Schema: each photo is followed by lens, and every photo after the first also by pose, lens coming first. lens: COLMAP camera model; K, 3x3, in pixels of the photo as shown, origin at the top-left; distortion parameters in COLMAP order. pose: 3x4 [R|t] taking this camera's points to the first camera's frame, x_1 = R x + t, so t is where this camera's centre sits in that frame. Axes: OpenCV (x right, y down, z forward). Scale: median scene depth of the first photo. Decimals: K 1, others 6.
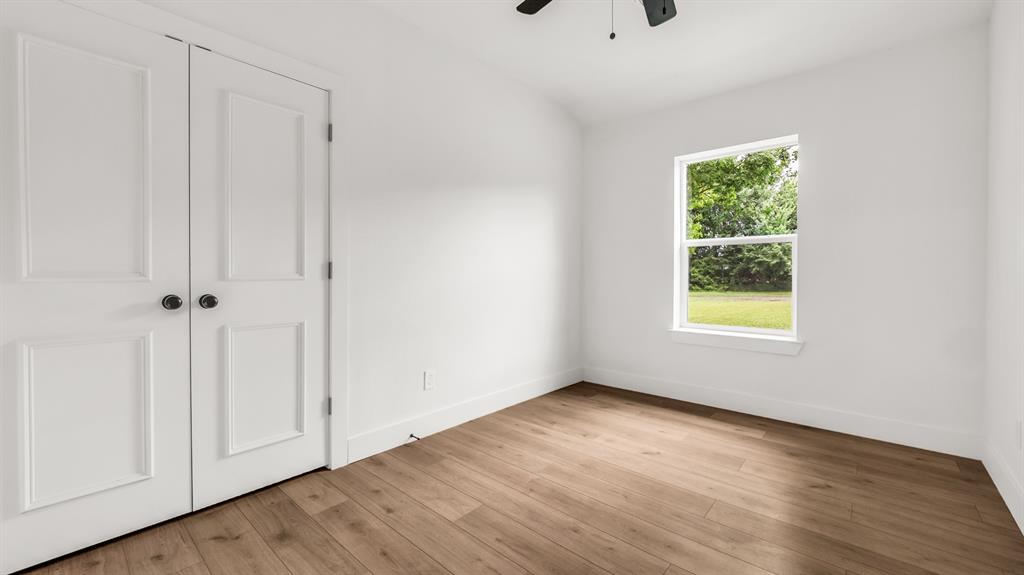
lens RADIAL K [[406.4, 0, 508.8], [0, 406.4, 275.8], [0, 0, 1]] dist [-0.002552, -0.000629]
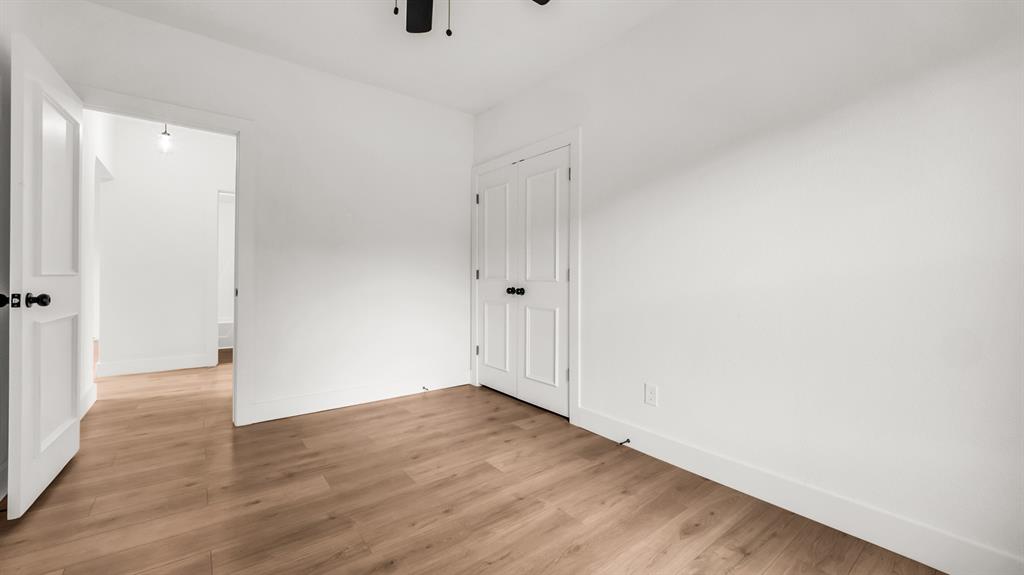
lens RADIAL K [[406.4, 0, 508.8], [0, 406.4, 275.8], [0, 0, 1]] dist [-0.002552, -0.000629]
pose [[-0.178405, -0.005498, -0.983942, 0.968219], [-0.014824, 0.999886, -0.002899, -0.003087], [0.983846, 0.014069, -0.178466, 1.078474]]
